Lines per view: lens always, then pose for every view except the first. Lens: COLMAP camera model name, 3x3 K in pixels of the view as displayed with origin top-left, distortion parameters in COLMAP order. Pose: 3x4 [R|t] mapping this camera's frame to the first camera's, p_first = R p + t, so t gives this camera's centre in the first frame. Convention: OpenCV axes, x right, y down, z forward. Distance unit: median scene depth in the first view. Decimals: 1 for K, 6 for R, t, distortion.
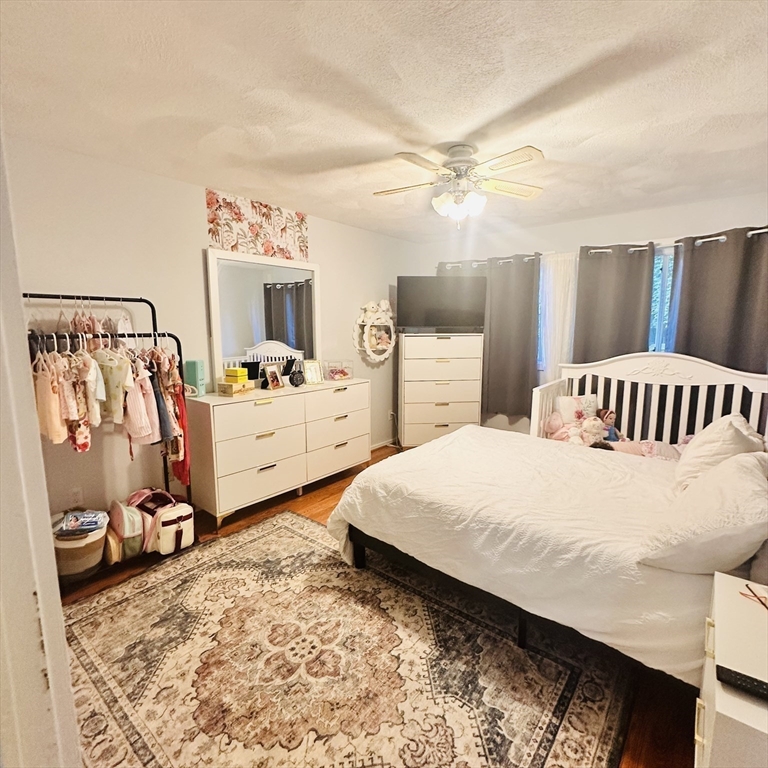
lens RADIAL K [[410.6, 0, 382.3], [0, 410.6, 384.1], [0, 0, 1]] dist [-0.007857, 0.002912]
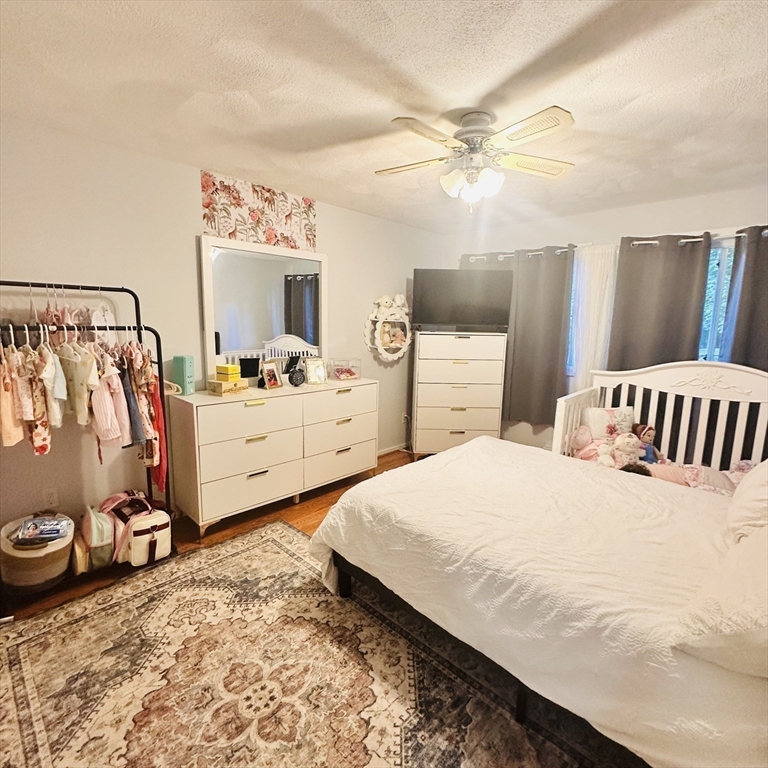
lens RADIAL K [[410.6, 0, 382.3], [0, 410.6, 384.0], [0, 0, 1]] dist [-0.007857, 0.002912]
pose [[0.996496, 0.034220, -0.076322, 0.071547], [-0.033238, 0.999348, 0.014103, -0.024105], [0.076755, -0.011517, 0.996983, 0.116074]]
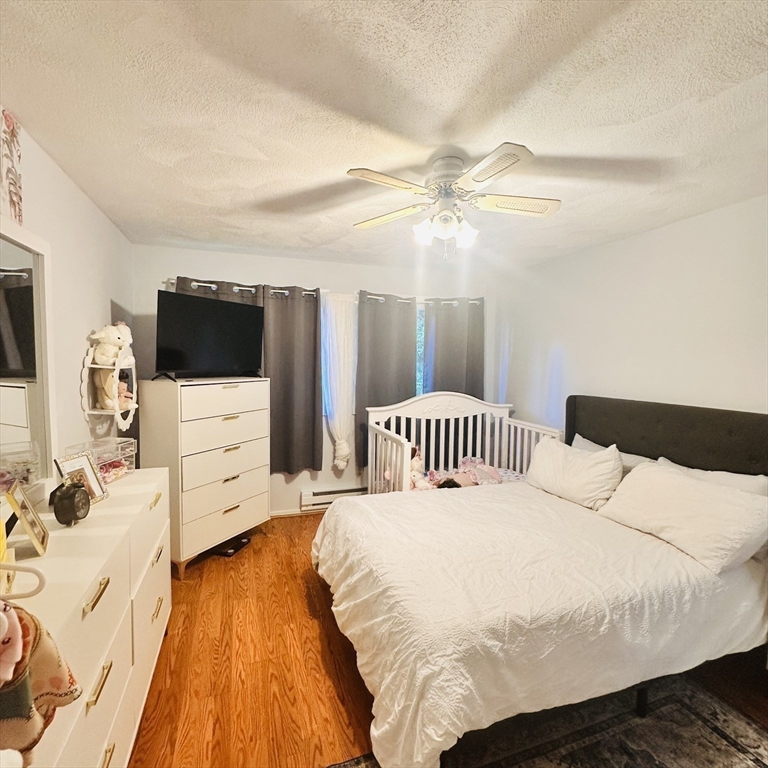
lens RADIAL K [[410.6, 0, 384.5], [0, 410.6, 383.4], [0, 0, 1]] dist [-0.007857, 0.002912]
pose [[0.512700, -0.042571, 0.857512, -0.514612], [0.105287, 0.994349, -0.013586, -0.125307], [-0.852088, 0.097250, 0.514285, 0.644400]]
